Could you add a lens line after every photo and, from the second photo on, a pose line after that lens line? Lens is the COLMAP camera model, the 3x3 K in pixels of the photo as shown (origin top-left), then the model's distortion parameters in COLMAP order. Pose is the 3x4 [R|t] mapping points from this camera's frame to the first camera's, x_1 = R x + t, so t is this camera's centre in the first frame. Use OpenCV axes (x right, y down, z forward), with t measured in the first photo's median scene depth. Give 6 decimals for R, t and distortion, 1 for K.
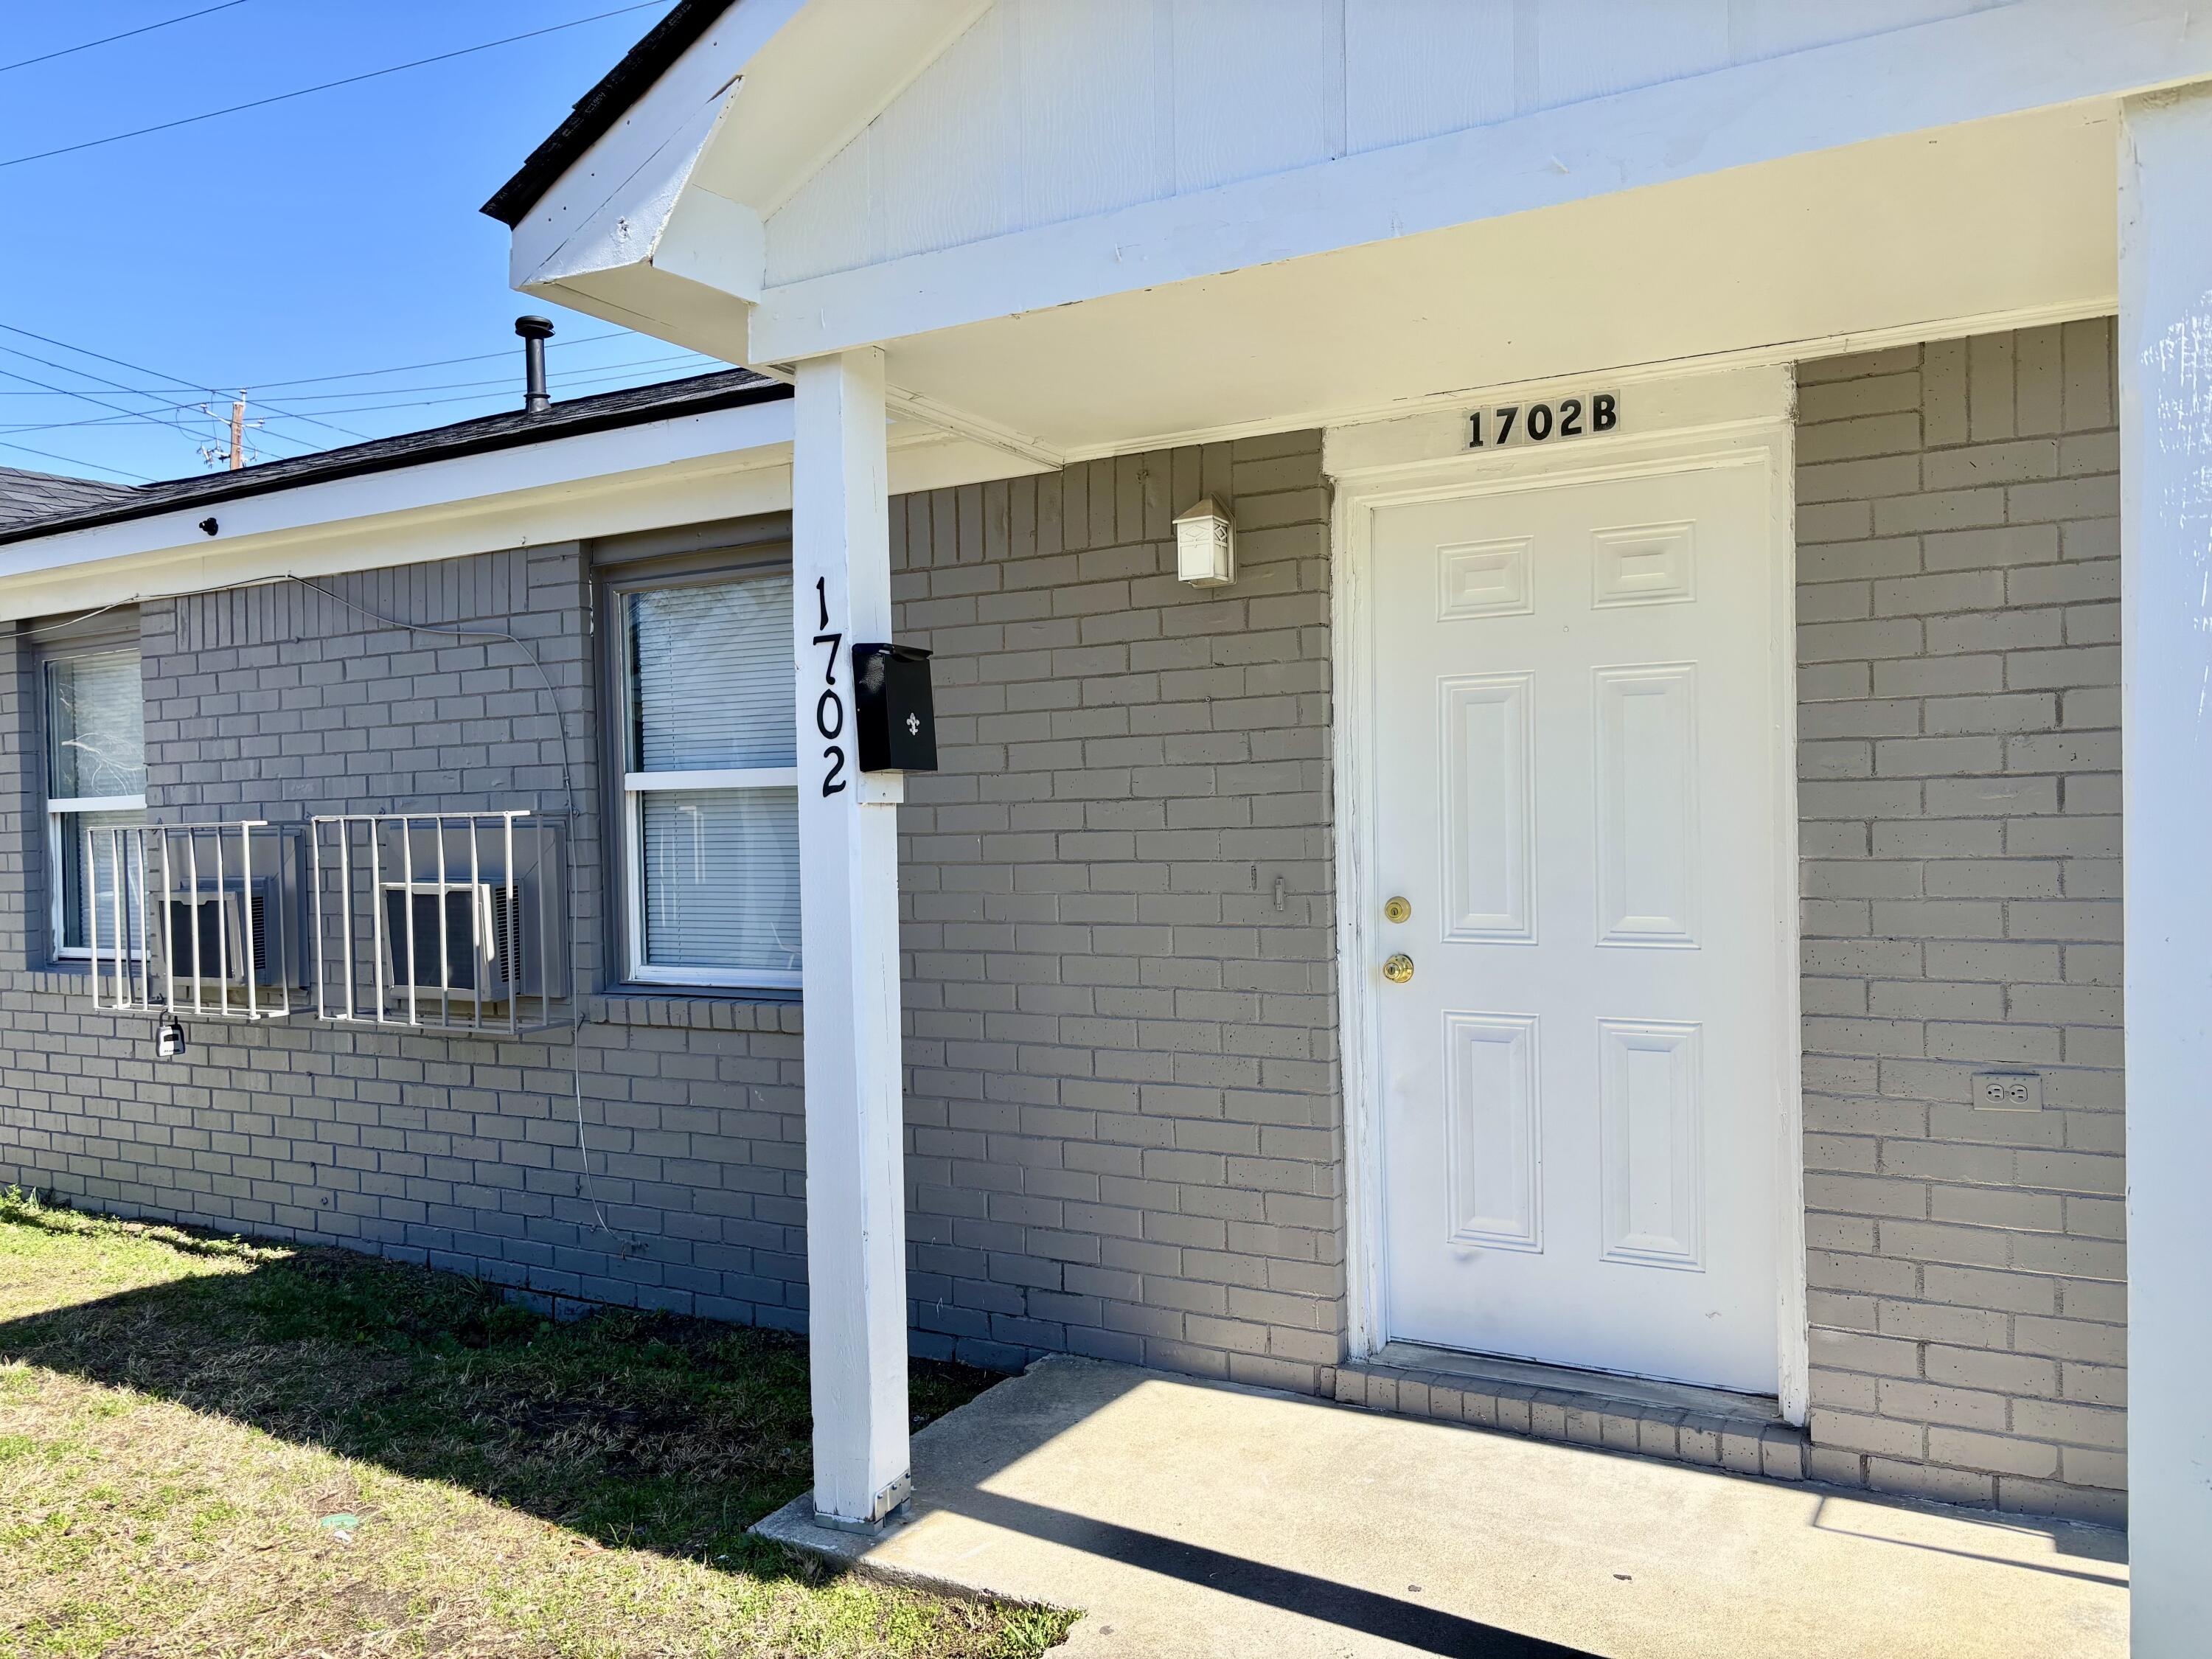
lens RADIAL K [[1820.1, 0, 1106.0], [0, 1820.1, 829.5], [0, 0, 1]] dist [0.074861, -0.127389]
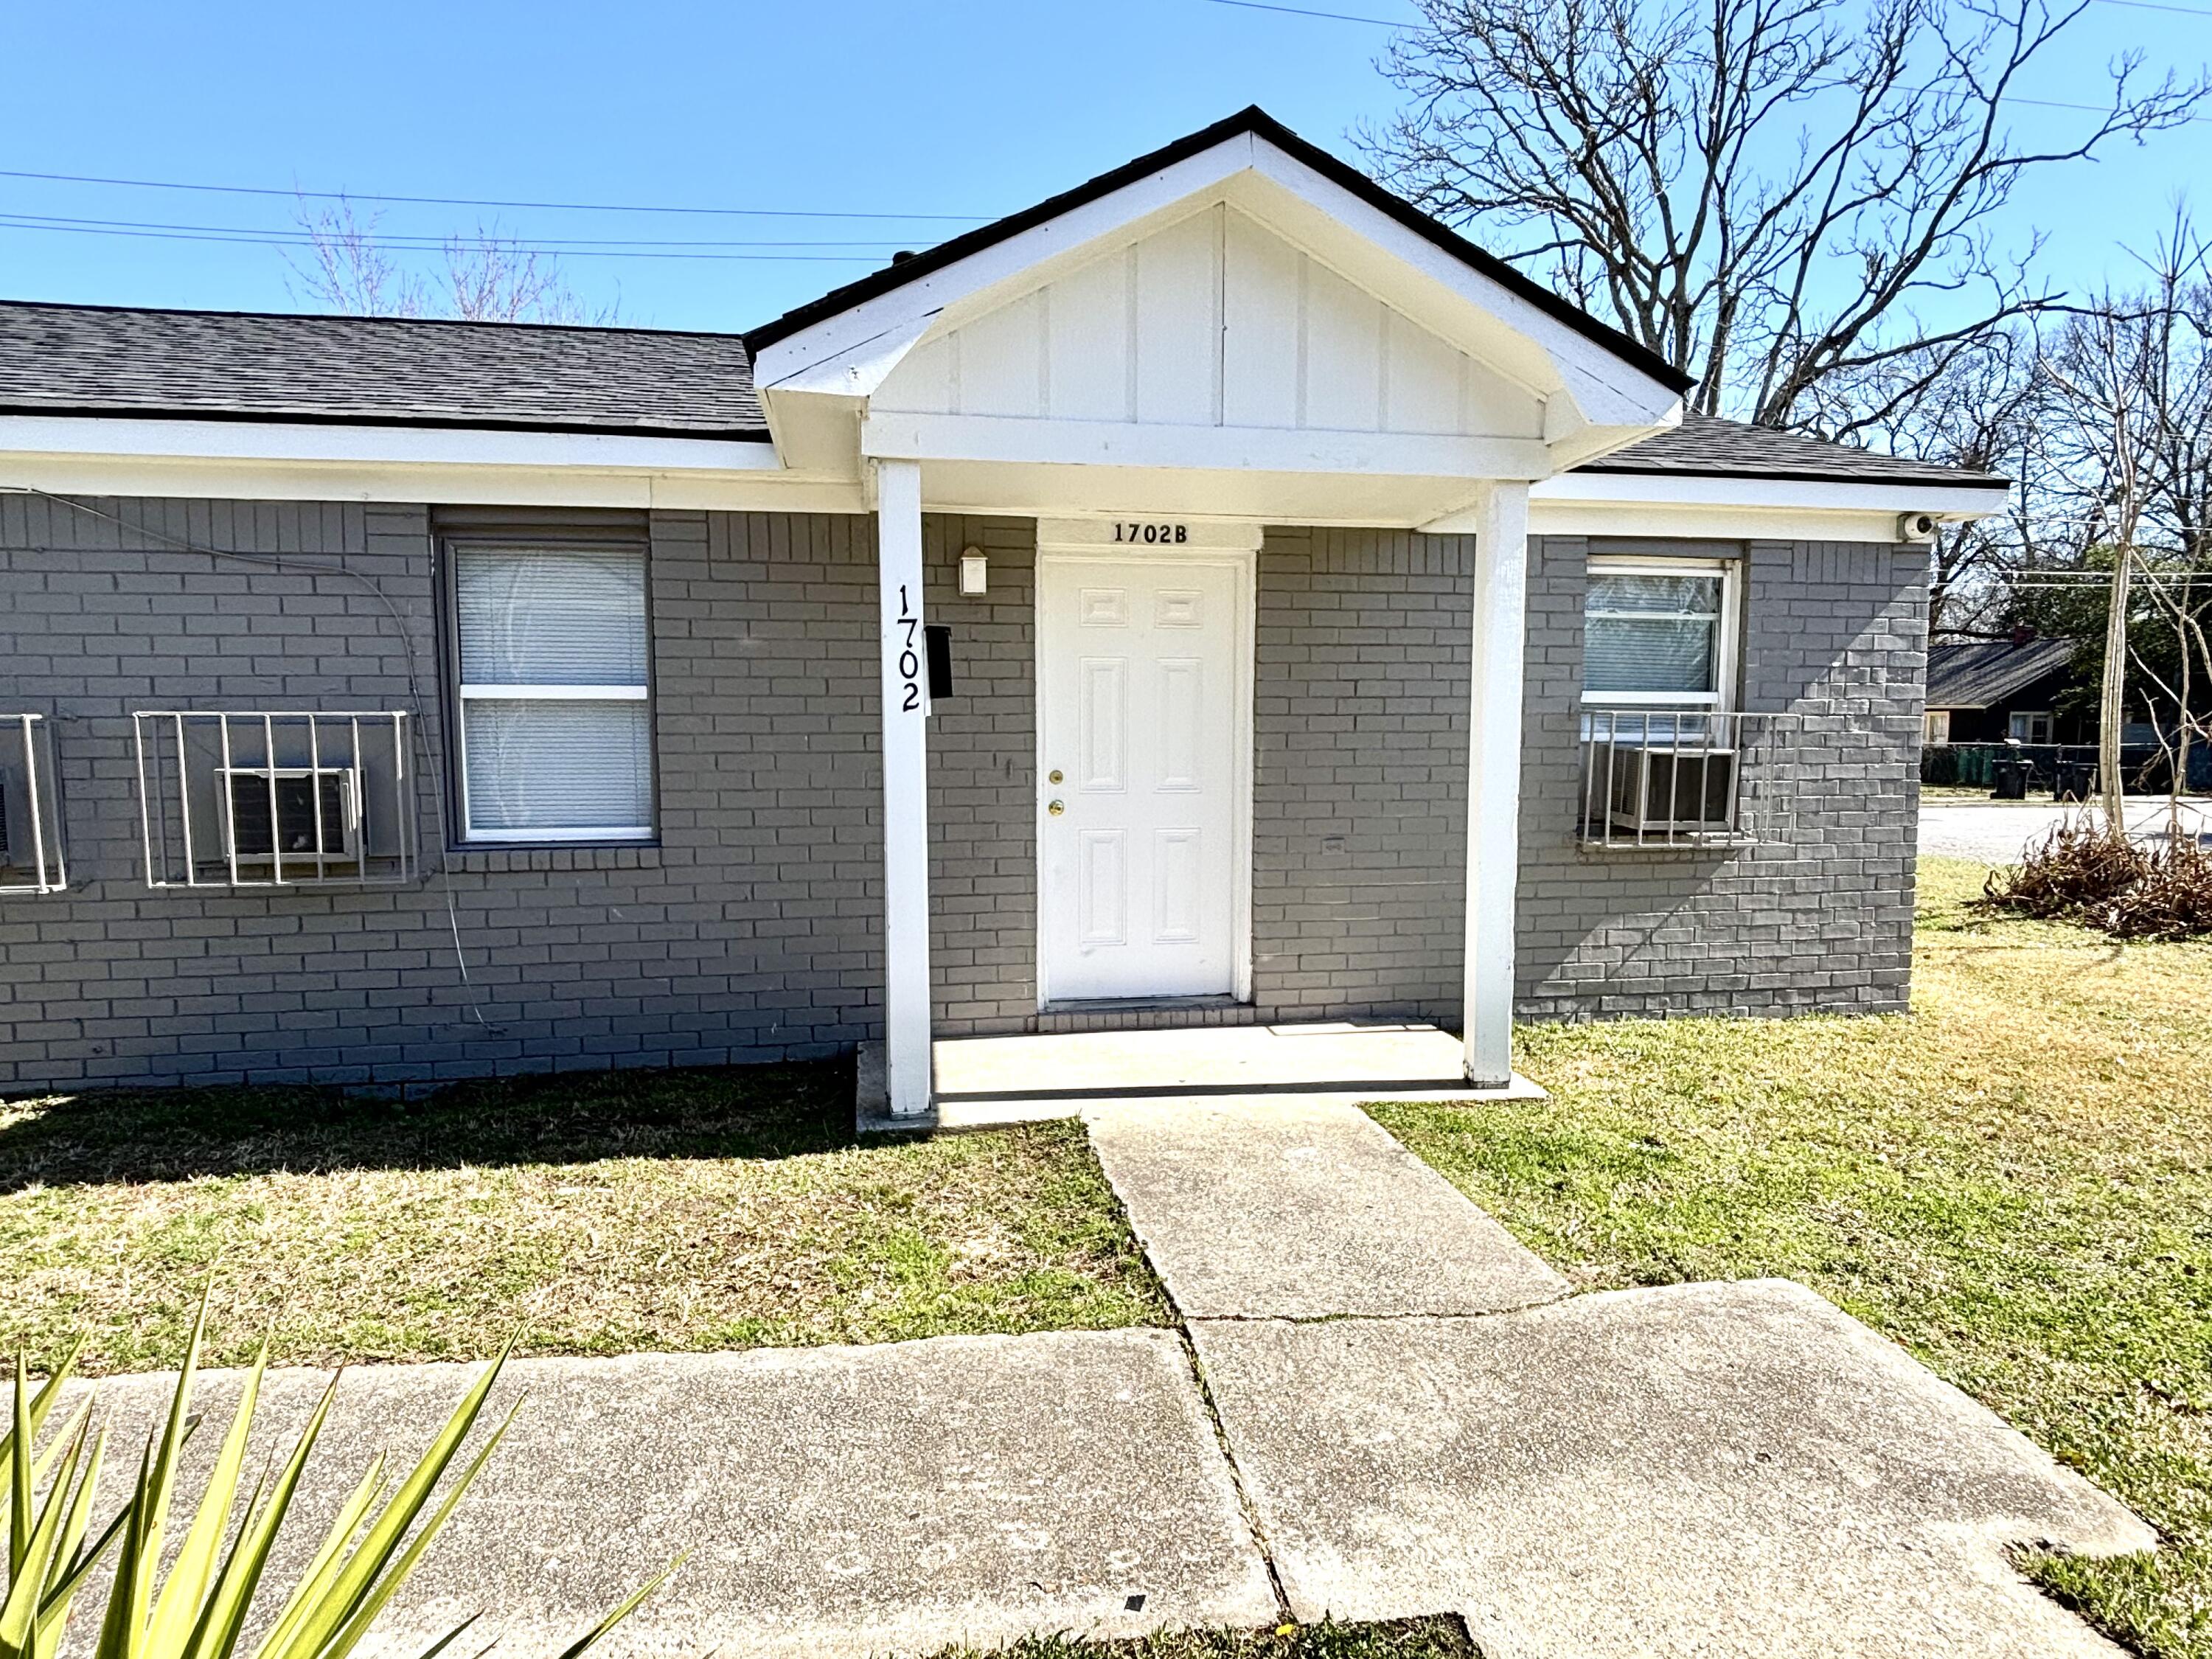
lens RADIAL K [[1417.9, 0, 1185.3], [0, 1417.9, 857.2], [0, 0, 1]] dist [0.026809, -0.025914]
pose [[0.697877, -0.049140, 0.714530, -0.834476], [-0.008025, 0.997044, 0.076408, 0.013466], [-0.716173, -0.059058, 0.695420, -0.134848]]
